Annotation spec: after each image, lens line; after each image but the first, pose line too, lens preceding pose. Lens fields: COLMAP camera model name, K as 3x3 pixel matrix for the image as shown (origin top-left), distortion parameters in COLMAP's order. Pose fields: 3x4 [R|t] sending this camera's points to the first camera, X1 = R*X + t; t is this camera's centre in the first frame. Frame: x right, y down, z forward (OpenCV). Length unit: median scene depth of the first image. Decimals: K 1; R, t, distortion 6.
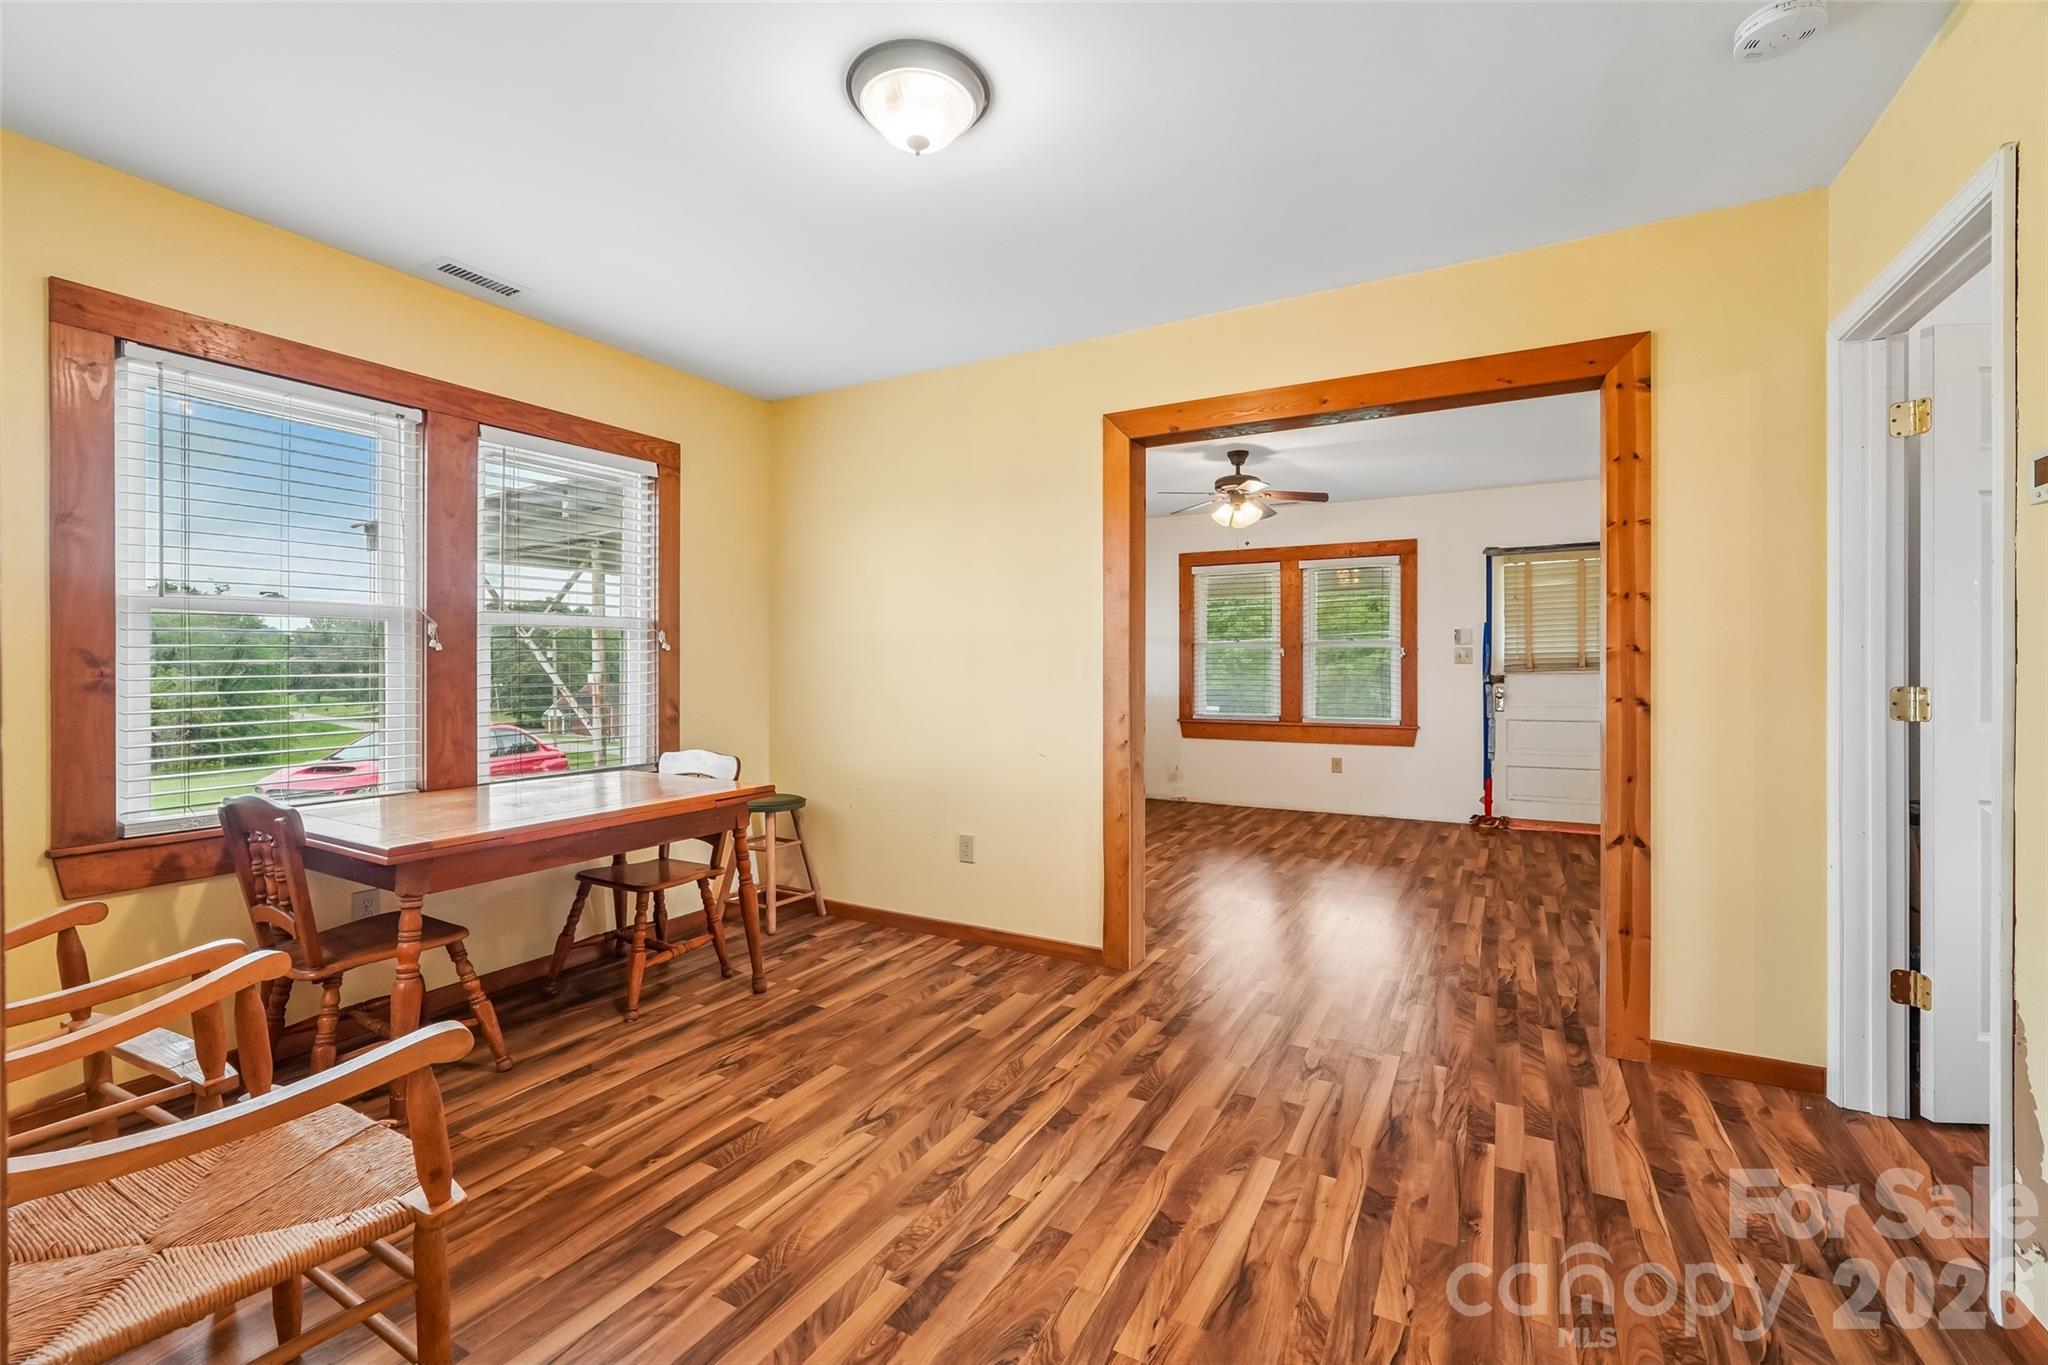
lens RADIAL K [[860.3, 0, 1023.7], [0, 860.3, 677.7], [0, 0, 1]] dist [-0.009899, 0.001178]
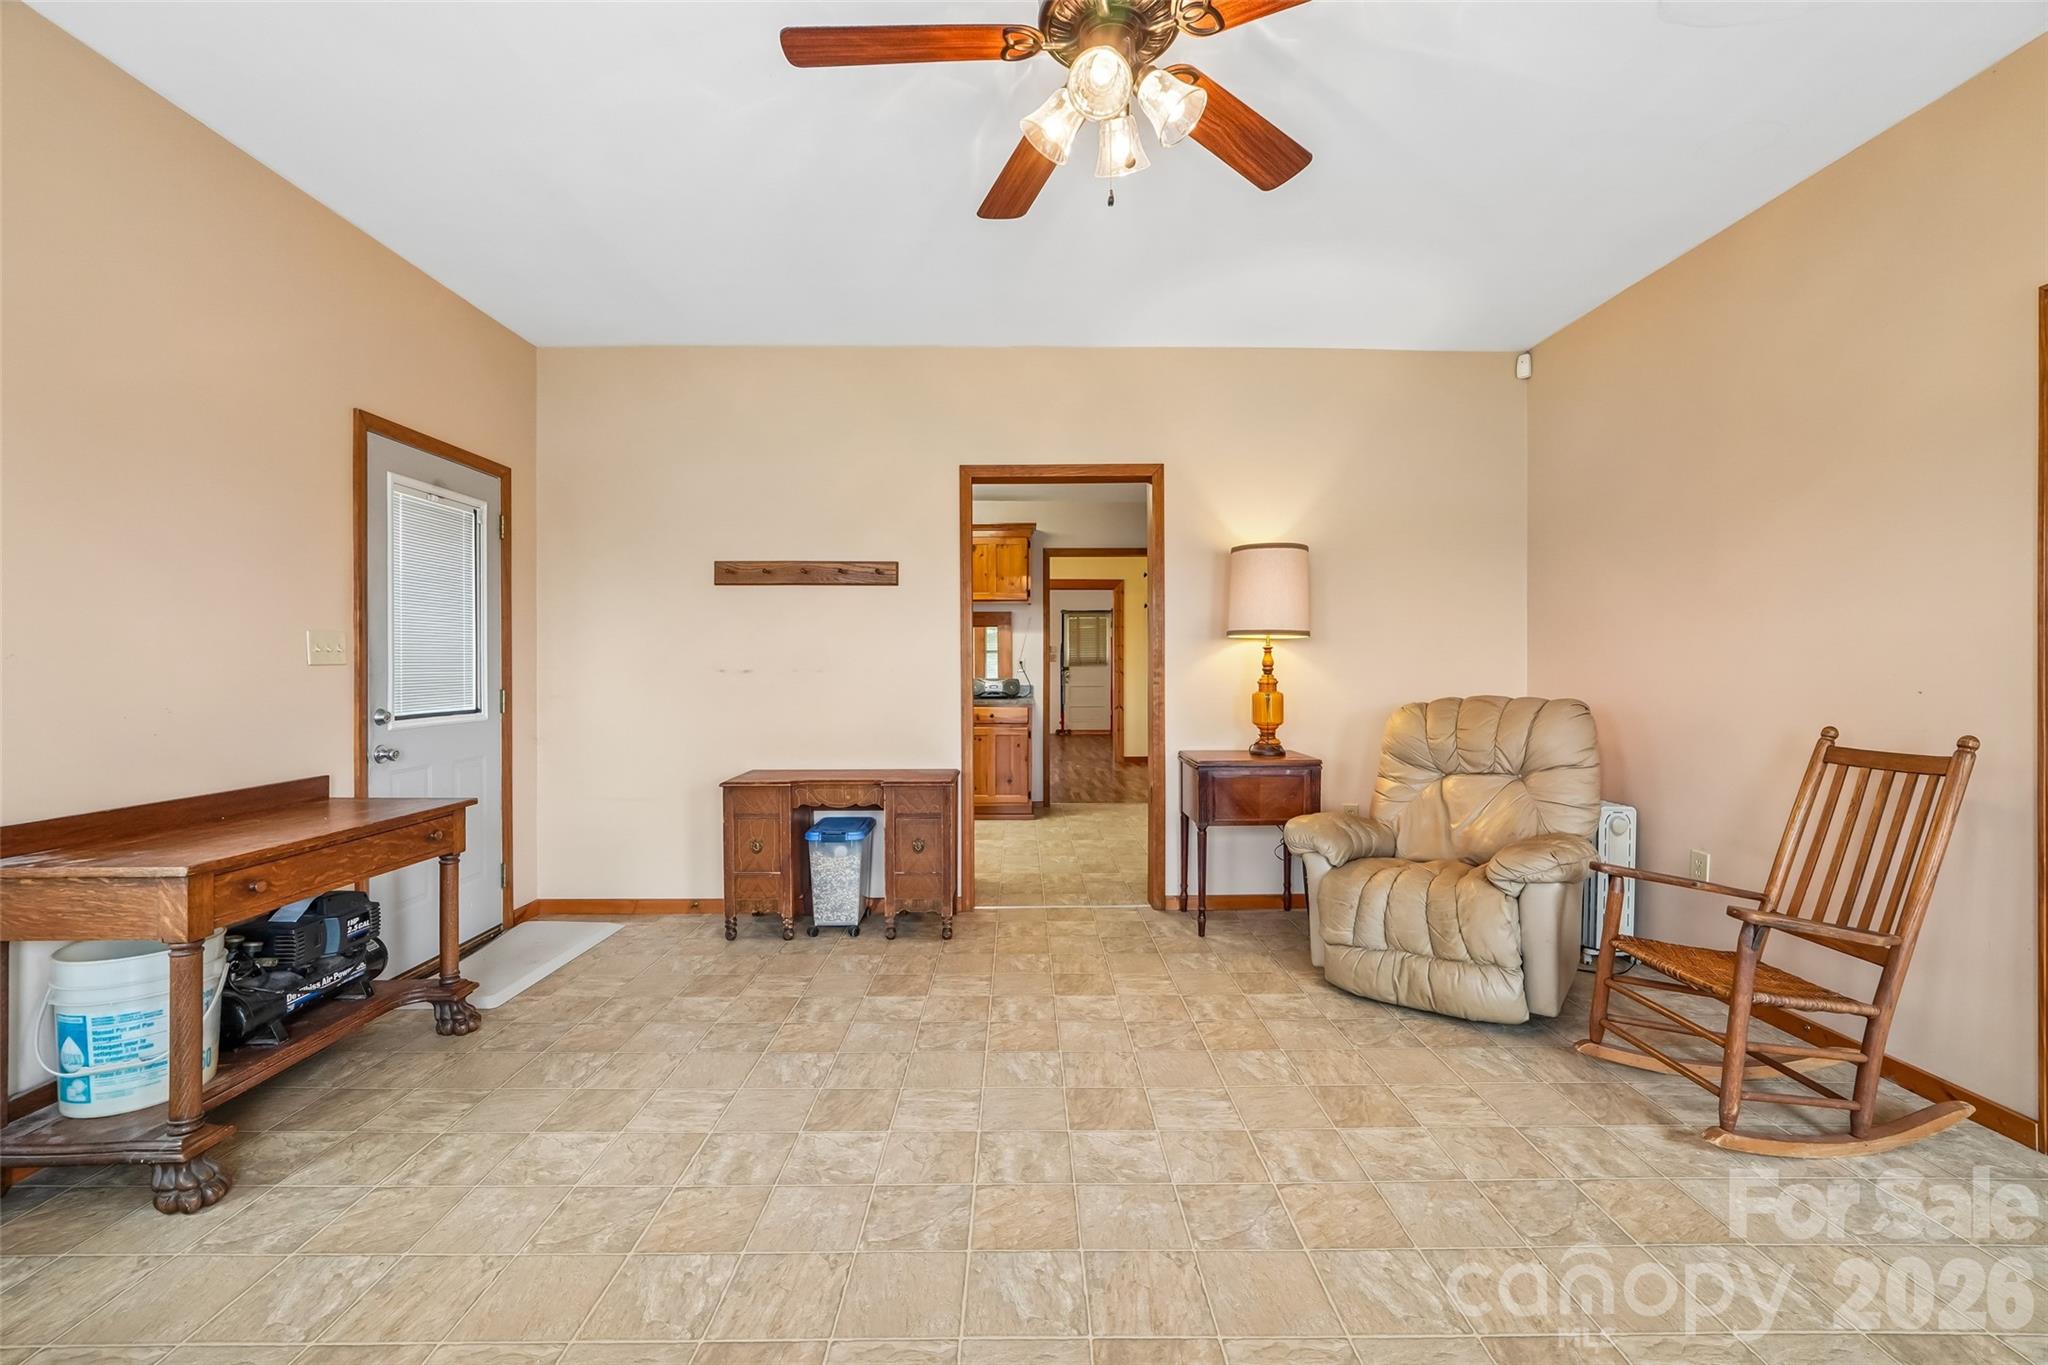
lens RADIAL K [[868.5, 0, 1024.4], [0, 868.5, 670.0], [0, 0, 1]] dist [-0.012393, 0.005327]
pose [[0.864838, -0.000343, 0.502050, -1.354407], [0.001685, 0.999996, -0.002219, 0.020295], [-0.502047, 0.002765, 0.864836, -1.808200]]
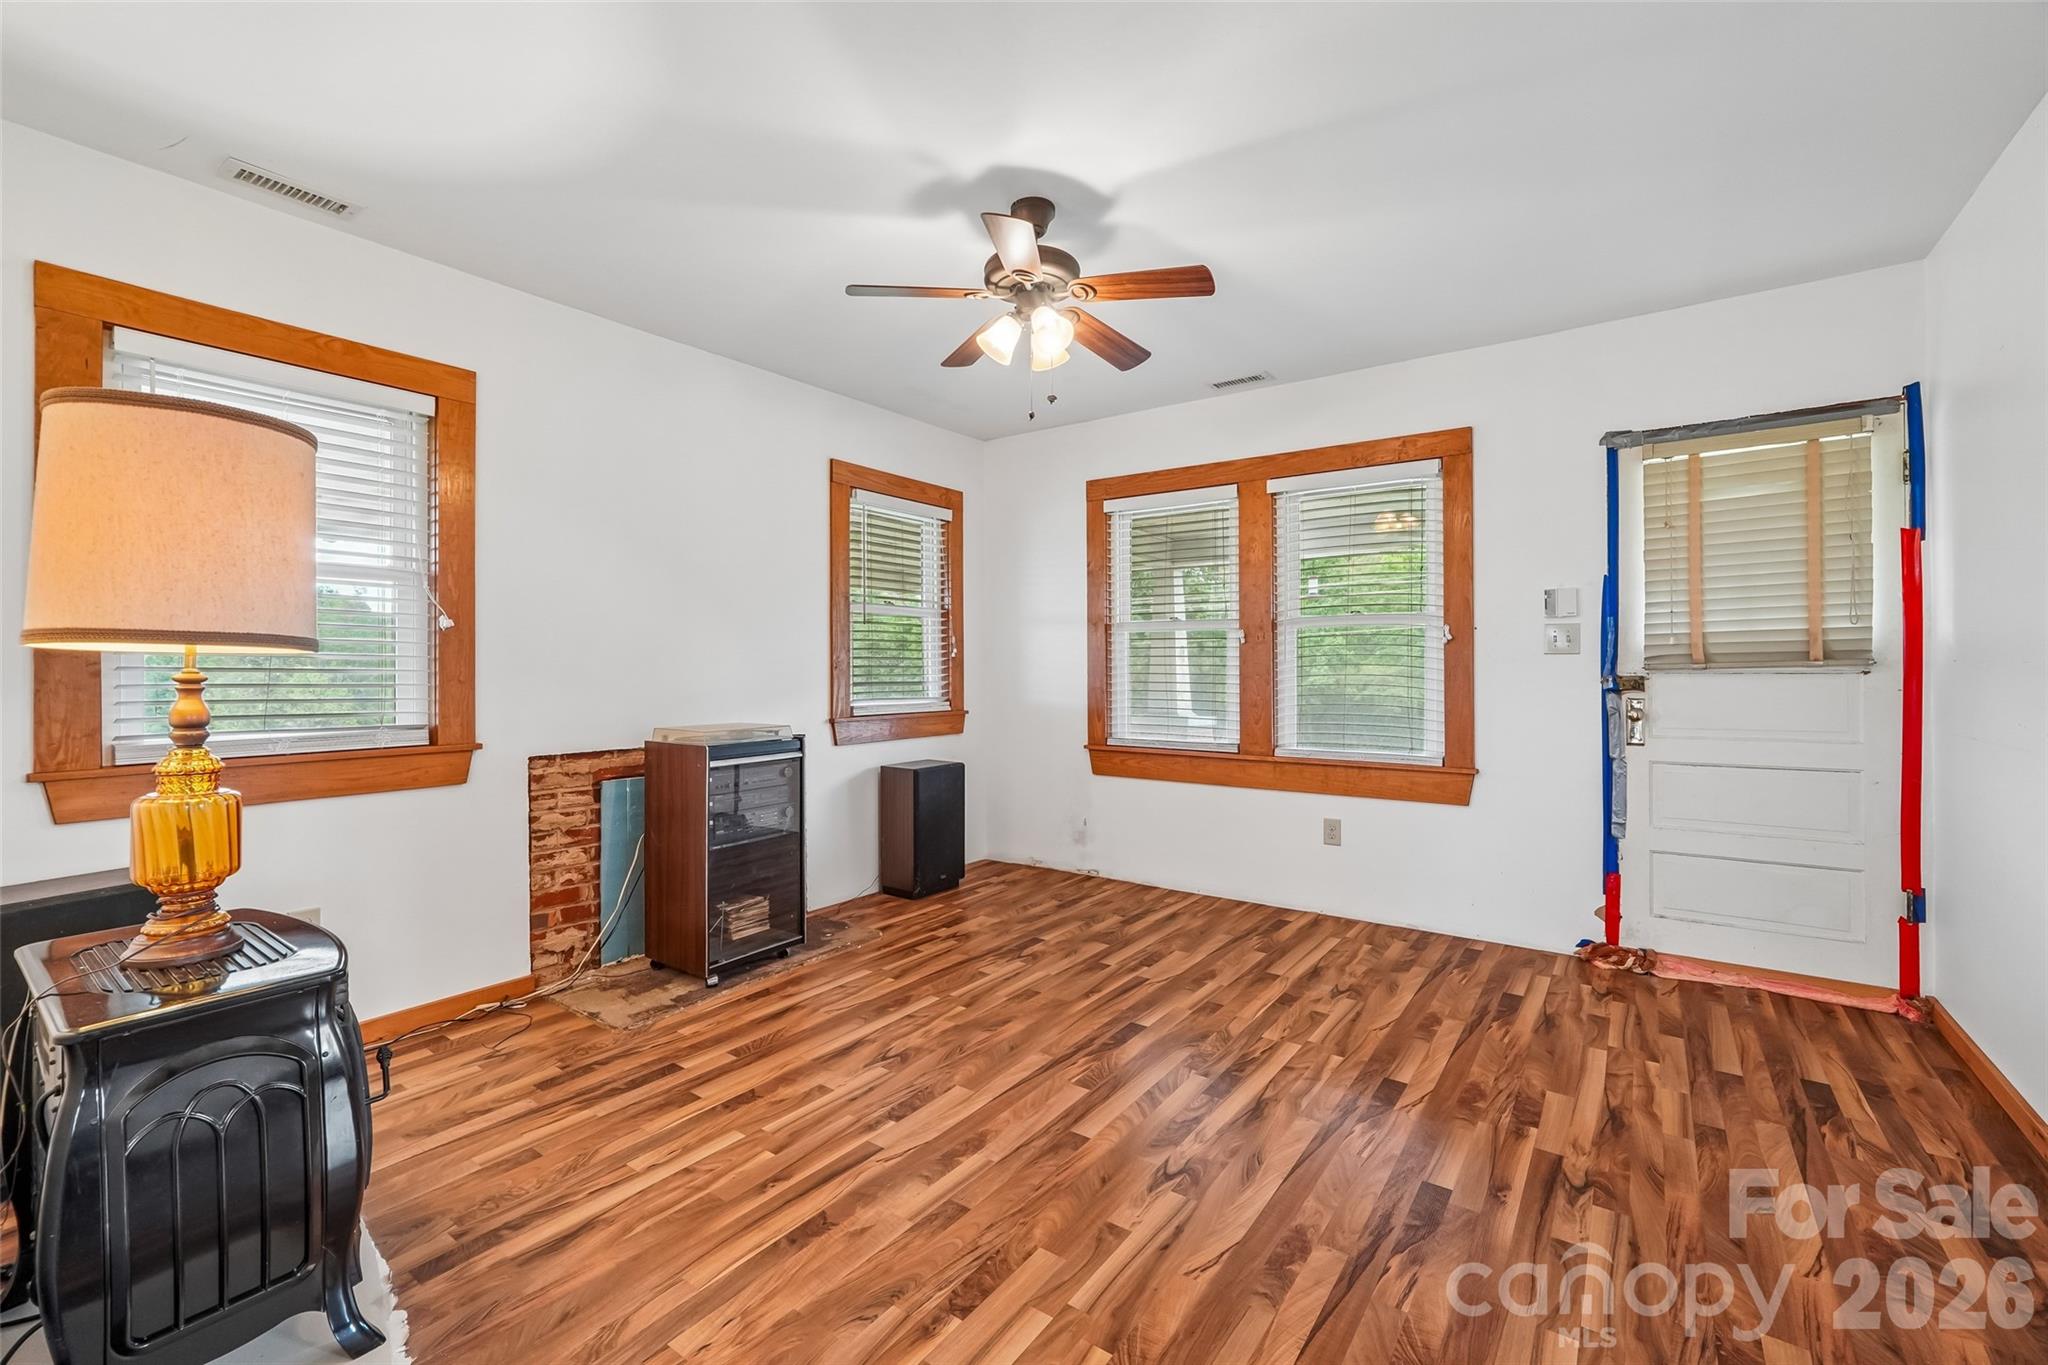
lens RADIAL K [[868.5, 0, 1024.4], [0, 868.5, 670.0], [0, 0, 1]] dist [-0.012393, 0.005327]
pose [[0.993534, 0.000062, -0.113535, 0.483608], [-0.000582, 0.999989, -0.004546, -0.007594], [0.113534, 0.004582, 0.993524, 0.857795]]
